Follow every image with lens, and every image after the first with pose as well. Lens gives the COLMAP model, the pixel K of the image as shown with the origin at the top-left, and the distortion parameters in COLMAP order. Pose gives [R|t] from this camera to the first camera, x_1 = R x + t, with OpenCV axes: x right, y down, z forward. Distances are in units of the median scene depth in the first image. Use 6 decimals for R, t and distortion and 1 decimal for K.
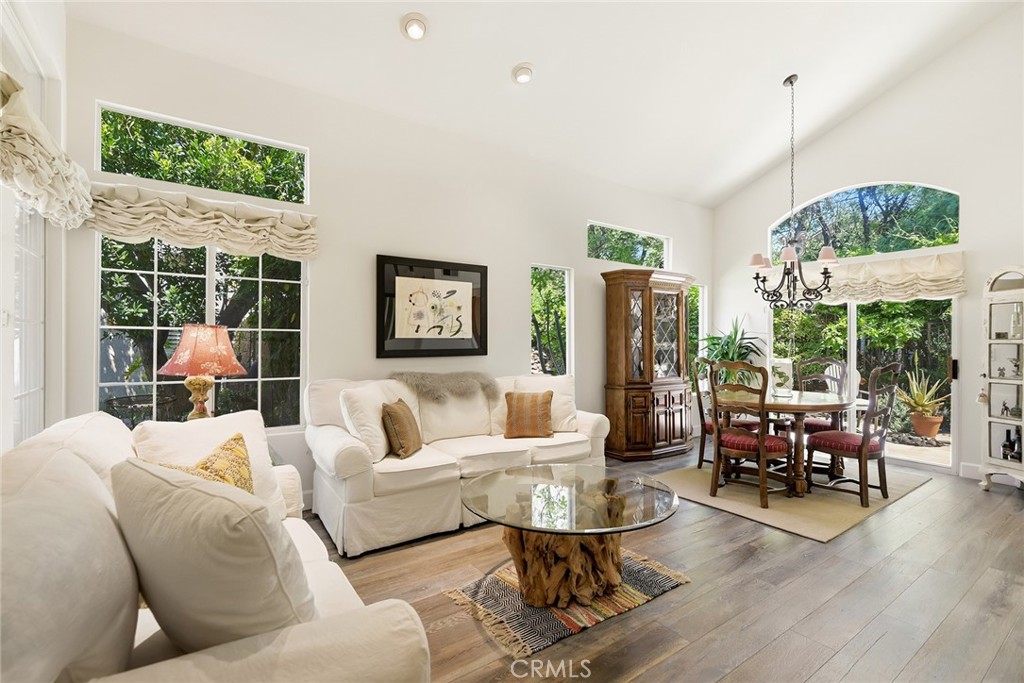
lens RADIAL K [[465.8, 0, 512.0], [0, 465.8, 341.5], [0, 0, 1]] dist [0.003598, -0.008030]
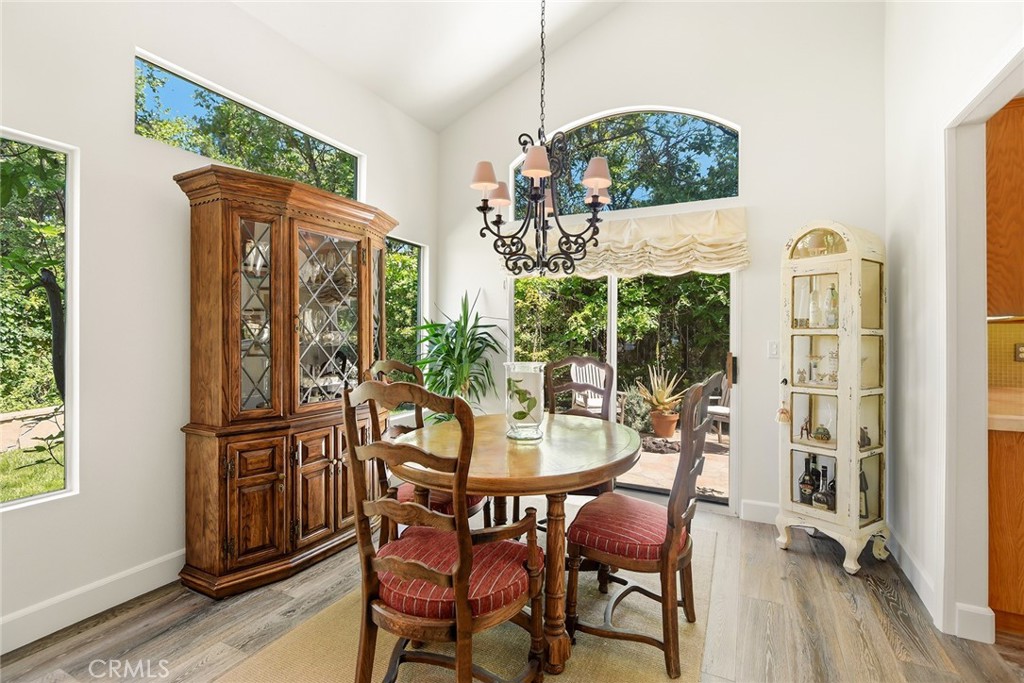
lens RADIAL K [[469.7, 0, 510.7], [0, 469.7, 334.0], [0, 0, 1]] dist [0.000661, -0.000533]
pose [[0.883527, 0.001772, 0.468377, 0.304776], [-0.003766, 0.999987, 0.003322, 0.002385], [-0.468366, -0.004699, 0.883522, 0.518965]]
